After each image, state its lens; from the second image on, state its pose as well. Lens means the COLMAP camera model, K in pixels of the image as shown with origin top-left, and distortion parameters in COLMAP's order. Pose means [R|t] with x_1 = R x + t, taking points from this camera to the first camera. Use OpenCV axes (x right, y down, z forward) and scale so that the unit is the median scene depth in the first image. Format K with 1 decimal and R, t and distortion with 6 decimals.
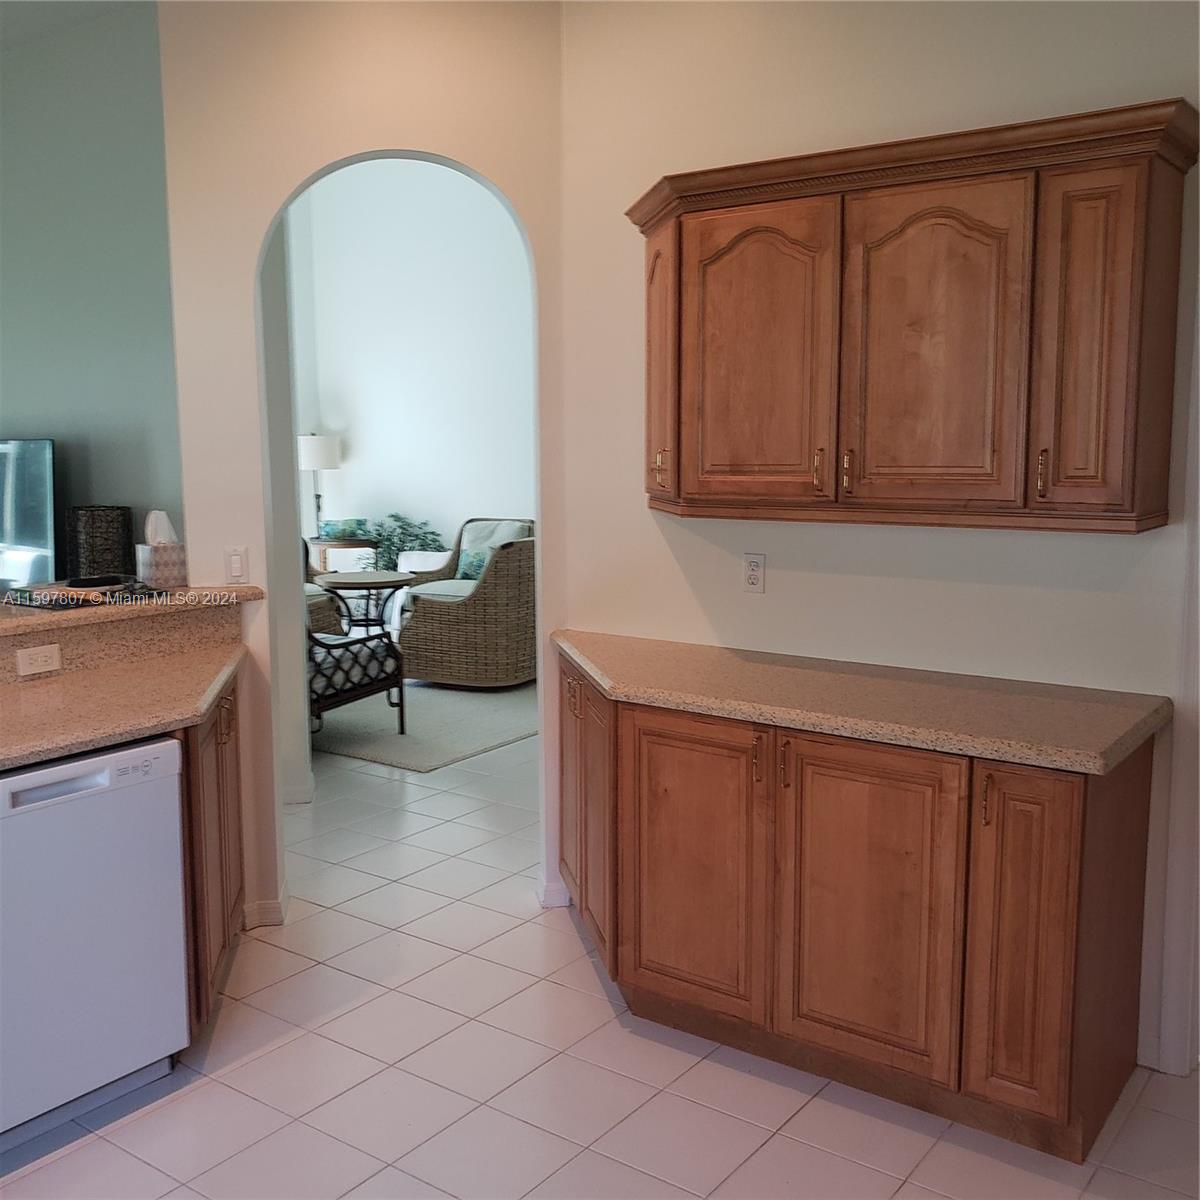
lens RADIAL K [[1244.2, 0, 598.4], [0, 1244.2, 597.6], [0, 0, 1]] dist [0.005345, 0.000000]
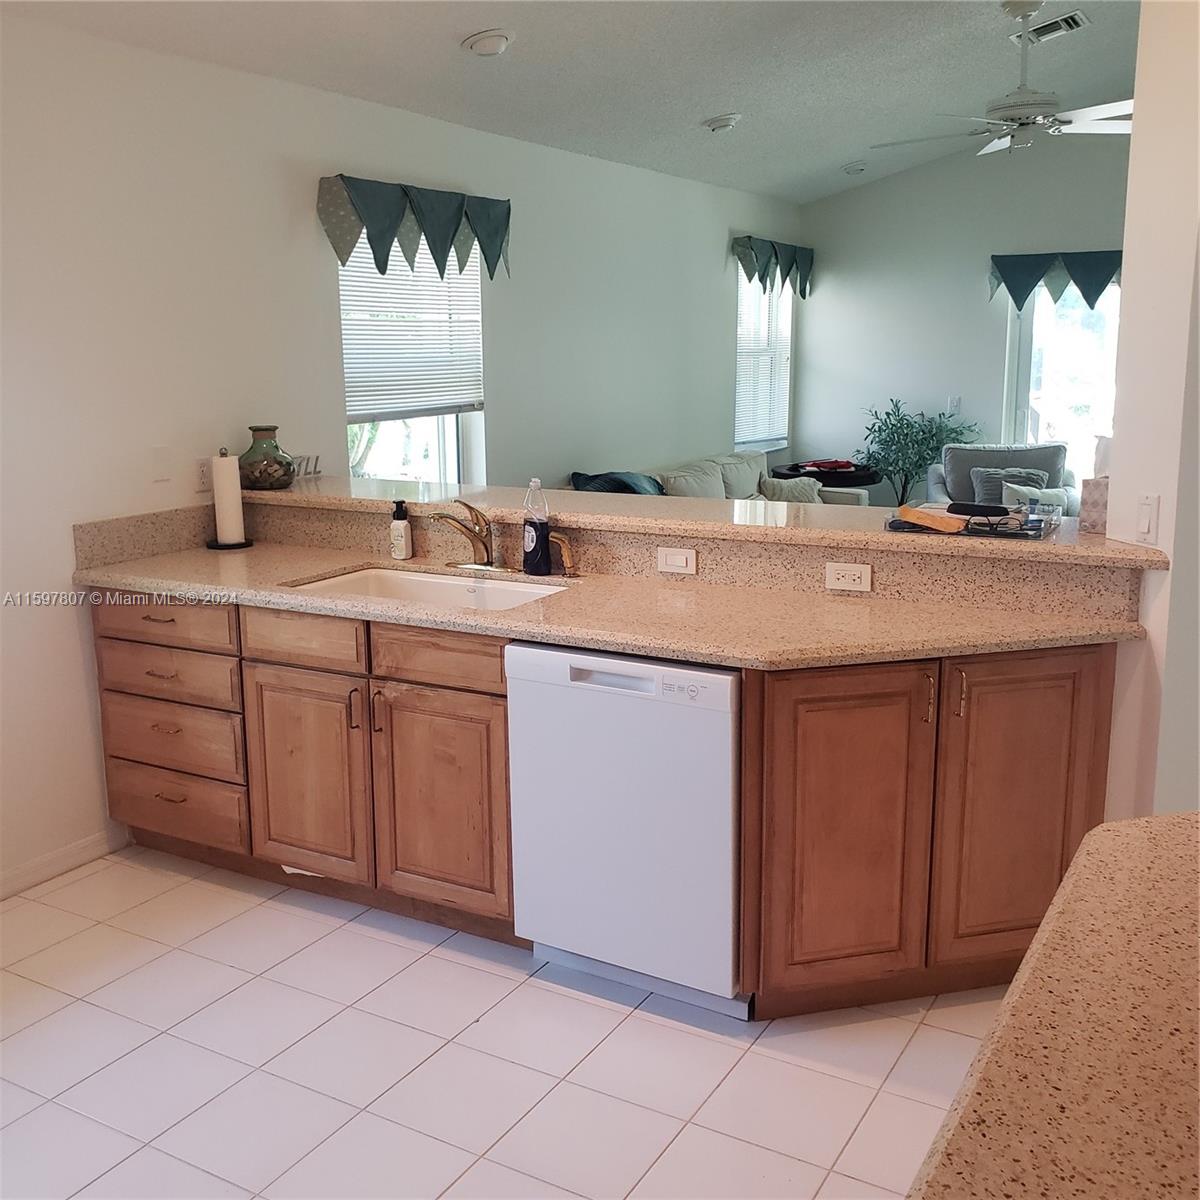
lens RADIAL K [[1244.2, 0, 598.3], [0, 1244.2, 599.5], [0, 0, 1]] dist [0.005345, 0.000000]
pose [[0.086779, 0.200584, -0.975826, 0.517278], [-0.122860, 0.974198, 0.189324, -0.099258], [0.988623, 0.103460, 0.109184, 0.762089]]
